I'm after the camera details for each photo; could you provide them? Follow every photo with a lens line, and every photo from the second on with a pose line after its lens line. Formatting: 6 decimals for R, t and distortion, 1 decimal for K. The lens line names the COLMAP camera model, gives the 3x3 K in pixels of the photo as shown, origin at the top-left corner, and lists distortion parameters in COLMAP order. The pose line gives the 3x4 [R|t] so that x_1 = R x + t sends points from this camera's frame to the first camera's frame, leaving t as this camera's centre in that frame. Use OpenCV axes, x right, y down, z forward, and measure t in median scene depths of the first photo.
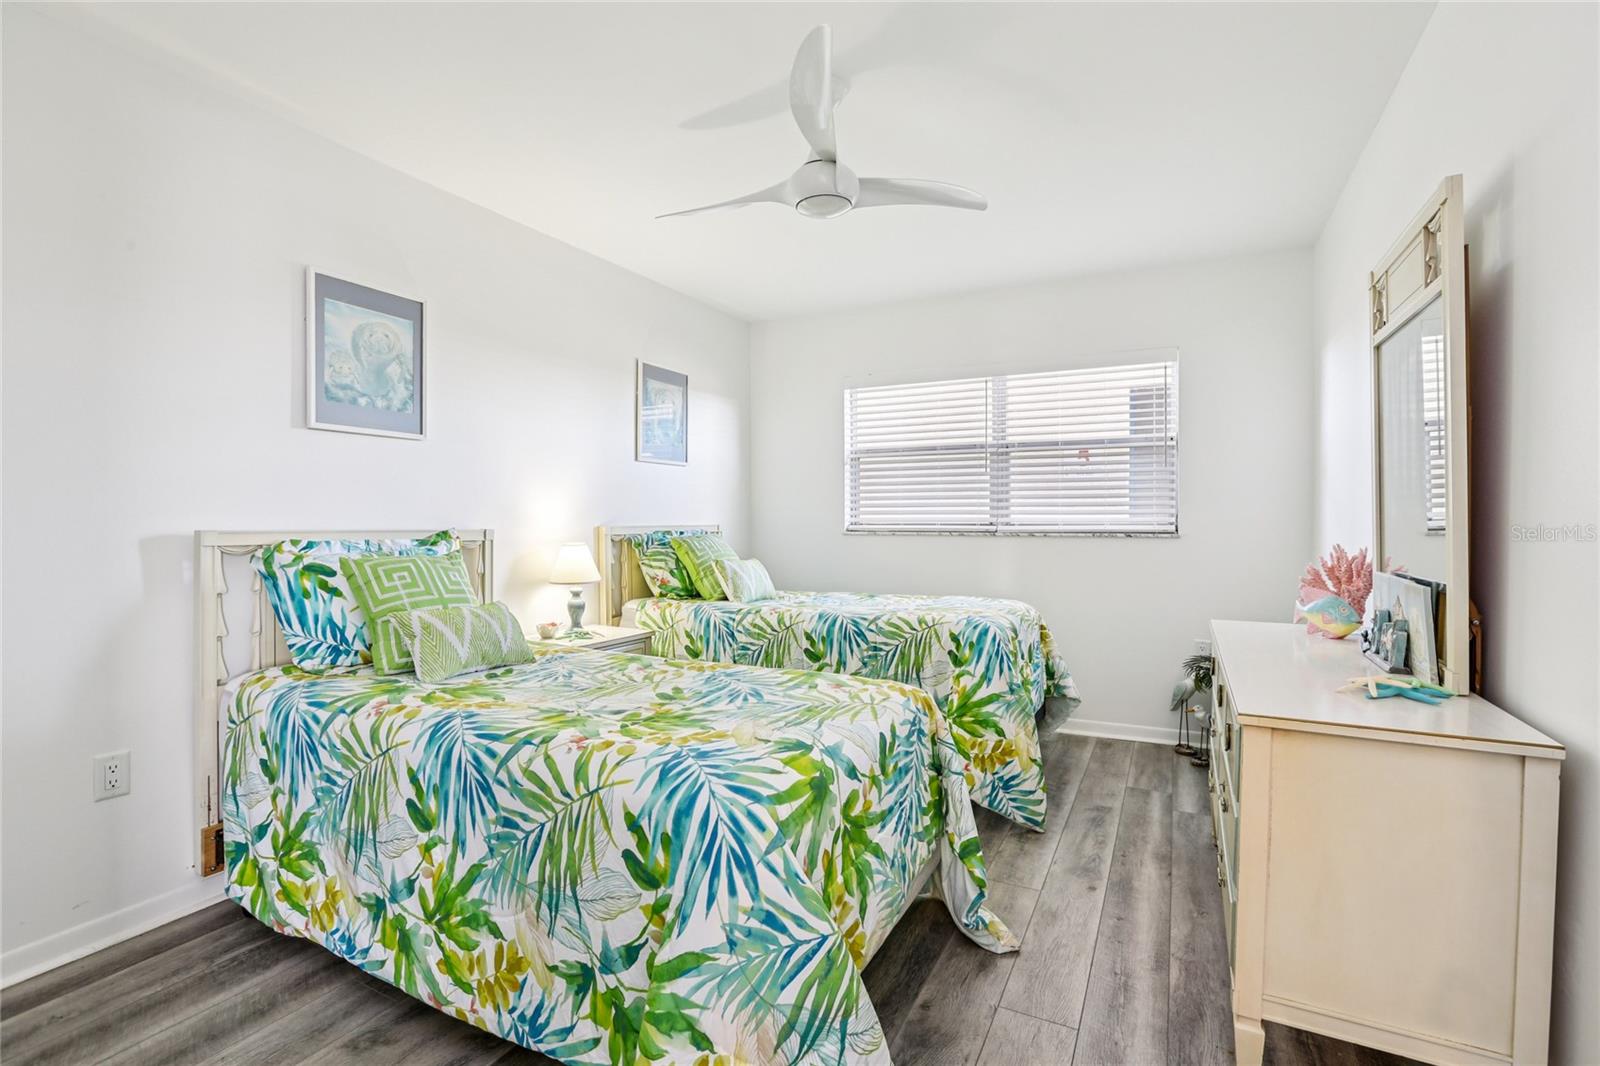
lens RADIAL K [[734.0, 0, 803.2], [0, 734.0, 522.4], [0, 0, 1]] dist [-0.026248, 0.002526]
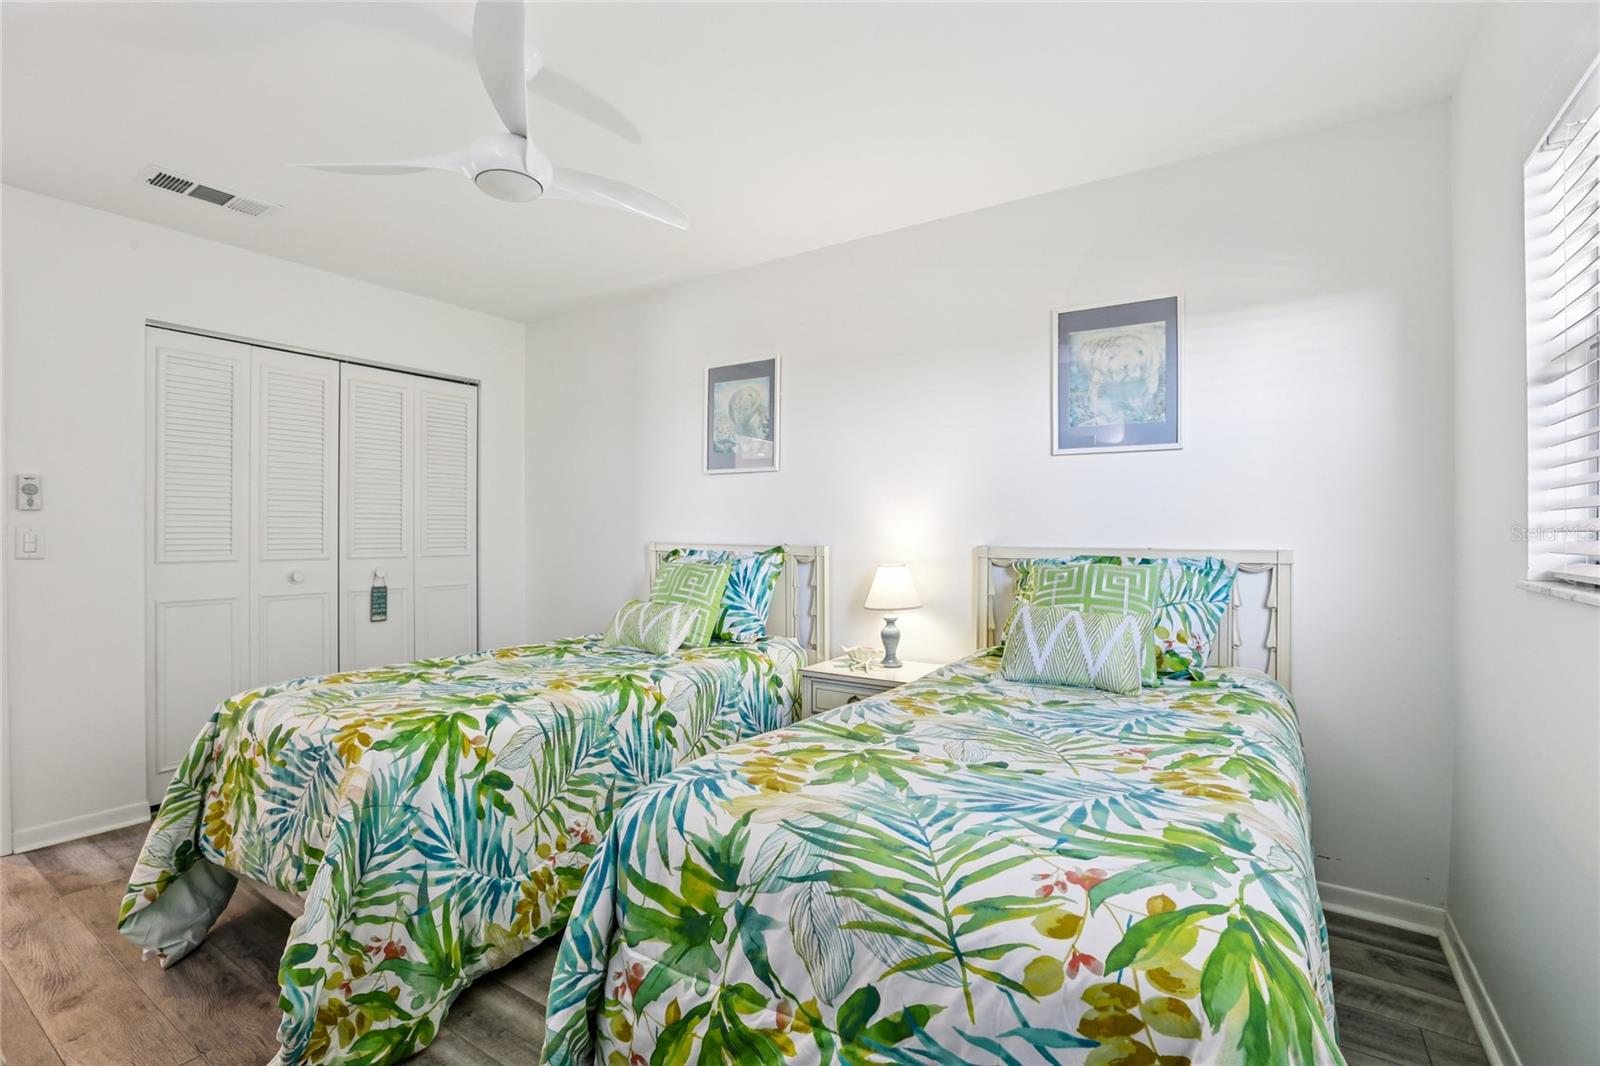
lens RADIAL K [[711.6, 0, 802.8], [0, 711.6, 531.0], [0, 0, 1]] dist [-0.004004, -0.000093]
pose [[-0.099277, -0.005201, -0.995046, 0.644879], [-0.018118, 0.999830, -0.003419, -0.007977], [0.994895, 0.017689, -0.099354, 1.132191]]
